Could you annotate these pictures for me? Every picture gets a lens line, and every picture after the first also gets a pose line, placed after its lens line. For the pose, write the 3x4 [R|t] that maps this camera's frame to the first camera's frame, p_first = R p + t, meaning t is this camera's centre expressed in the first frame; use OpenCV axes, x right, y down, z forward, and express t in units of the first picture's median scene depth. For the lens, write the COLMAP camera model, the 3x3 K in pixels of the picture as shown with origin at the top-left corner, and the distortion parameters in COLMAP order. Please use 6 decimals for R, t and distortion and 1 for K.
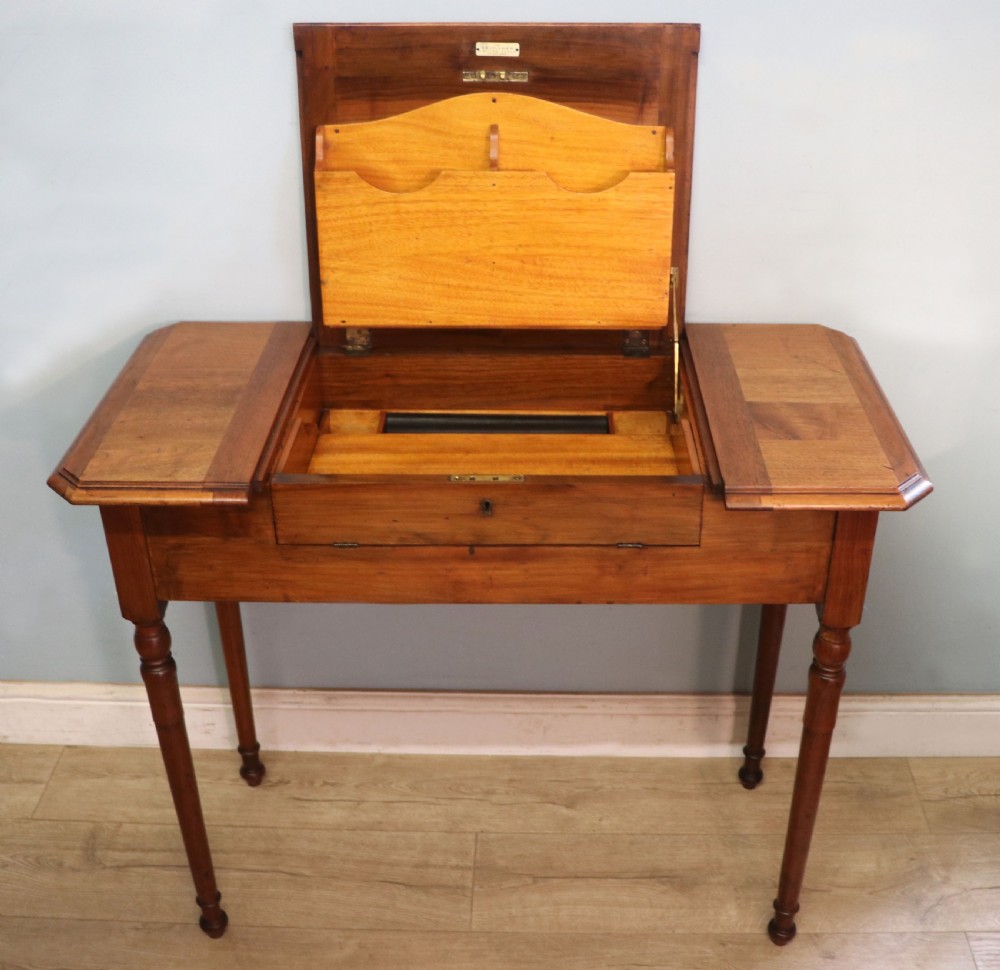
lens RADIAL K [[1262.2, 0, 540.1], [0, 1262.2, 492.3], [0, 0, 1]] dist [-0.161069, 0.000000]
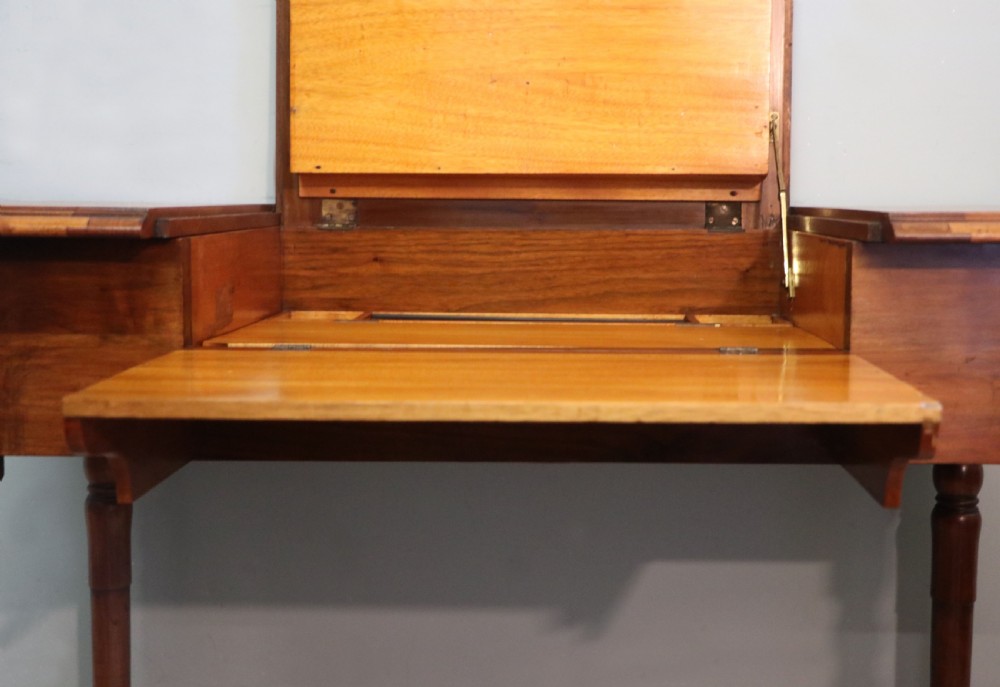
lens RADIAL K [[1419.5, 0, 520.1], [0, 1419.5, 345.2], [0, 0, 1]] dist [0.026316, 0.000000]
pose [[0.999433, 0.002893, -0.033552, -0.013294], [-0.016432, 0.911540, -0.410883, 0.302747], [0.029396, 0.411201, 0.911071, 0.310502]]
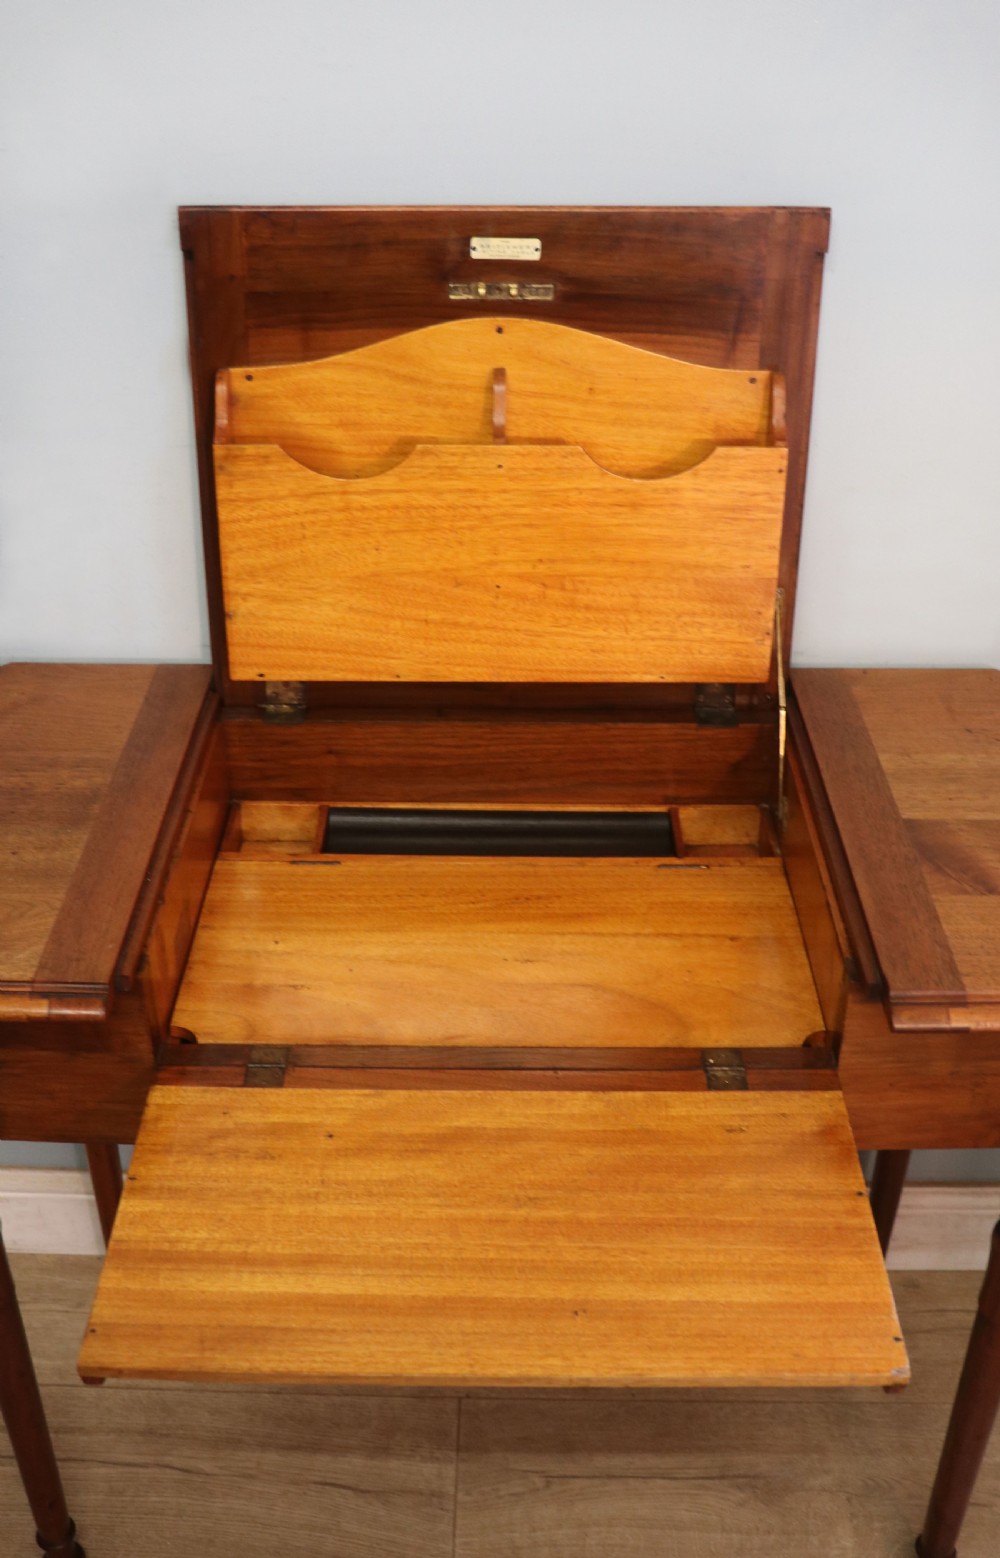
lens RADIAL K [[1585.4, 0, 483.6], [0, 1585.4, 726.9], [0, 0, 1]] dist [-0.125779, 0.000000]
pose [[0.999891, 0.001047, -0.014723, -0.032827], [-0.001119, 0.999987, -0.004878, -0.109778], [0.014718, 0.004894, 0.999880, 0.203340]]
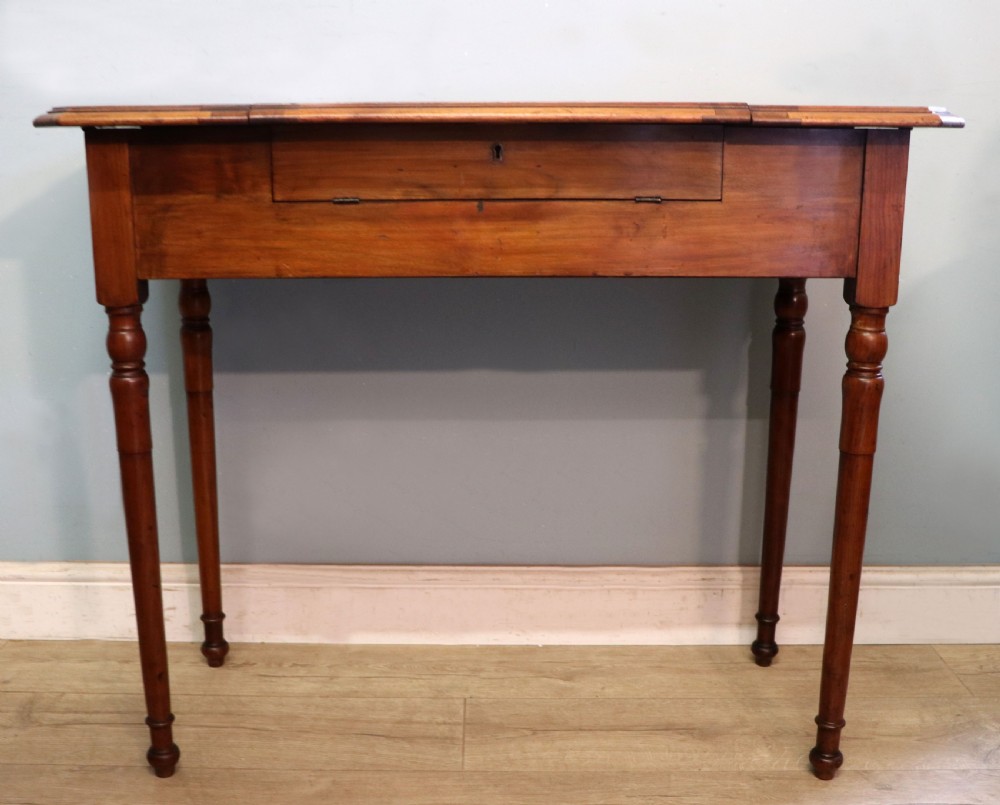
lens RADIAL K [[1181.4, 0, 472.7], [0, 1181.4, 460.8], [0, 0, 1]] dist [-0.129946, 0.000000]
pose [[0.999977, -0.005791, -0.003547, -0.052441], [0.004666, 0.965389, -0.260773, 0.413277], [0.004934, 0.260751, 0.965394, 0.185224]]
